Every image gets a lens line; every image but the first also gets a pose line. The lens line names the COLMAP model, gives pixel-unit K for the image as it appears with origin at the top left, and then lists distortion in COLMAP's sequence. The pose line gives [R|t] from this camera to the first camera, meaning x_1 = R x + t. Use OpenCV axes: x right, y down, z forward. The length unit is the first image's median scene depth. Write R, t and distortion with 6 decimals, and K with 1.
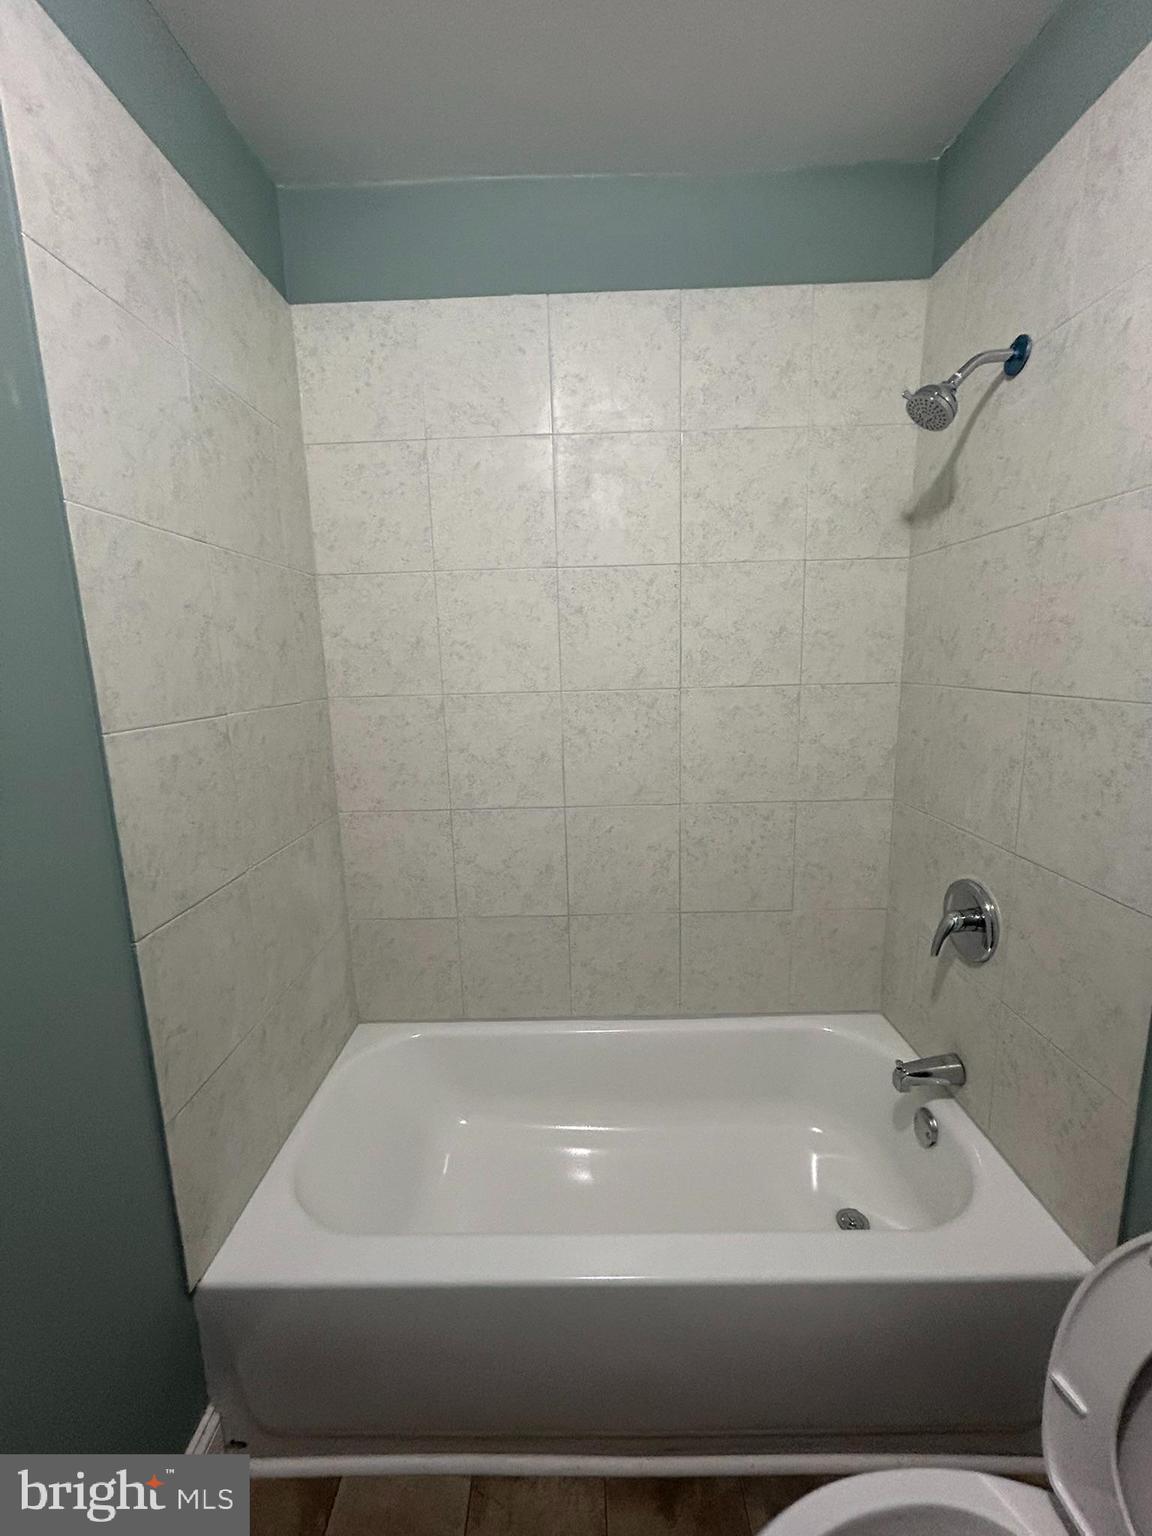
lens RADIAL K [[618.6, 0, 577.1], [0, 618.6, 763.1], [0, 0, 1]] dist [0.000431, 0.000579]
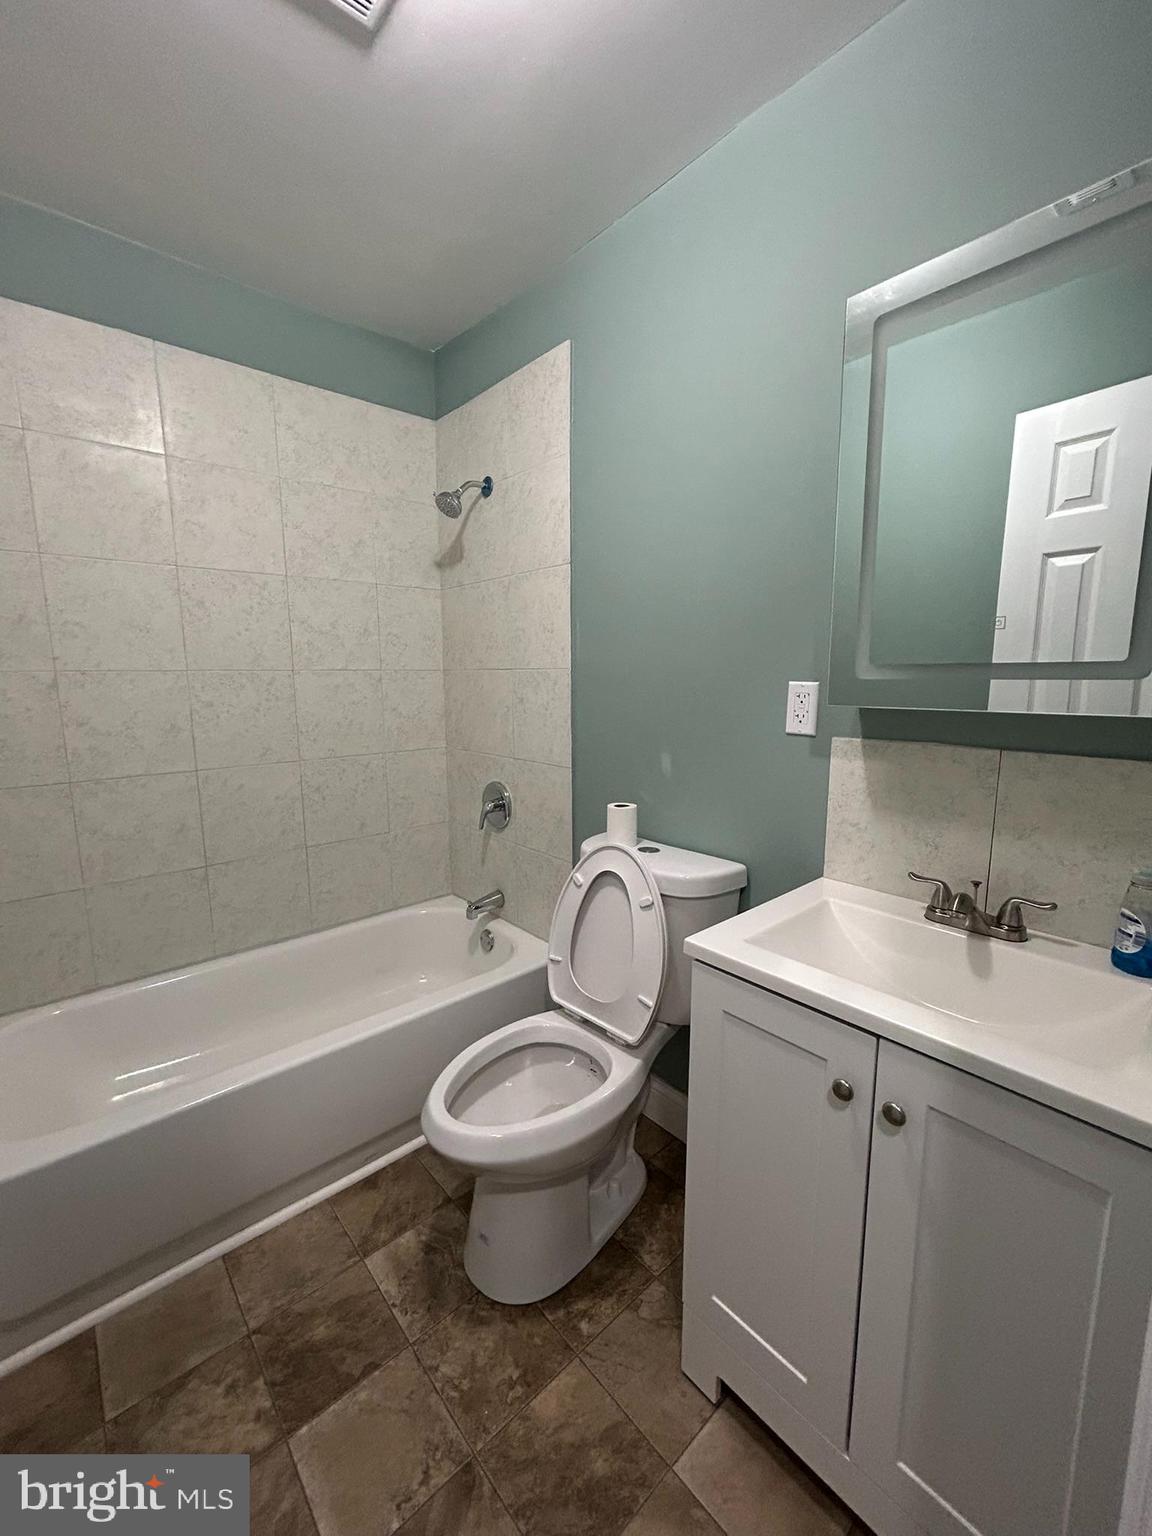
lens RADIAL K [[618.6, 0, 577.1], [0, 618.6, 763.1], [0, 0, 1]] dist [0.000431, 0.000579]
pose [[0.745170, -0.076172, 0.662509, -0.289124], [0.102942, 0.994686, -0.001422, 0.148640], [-0.658881, 0.069260, 0.749052, -0.387821]]
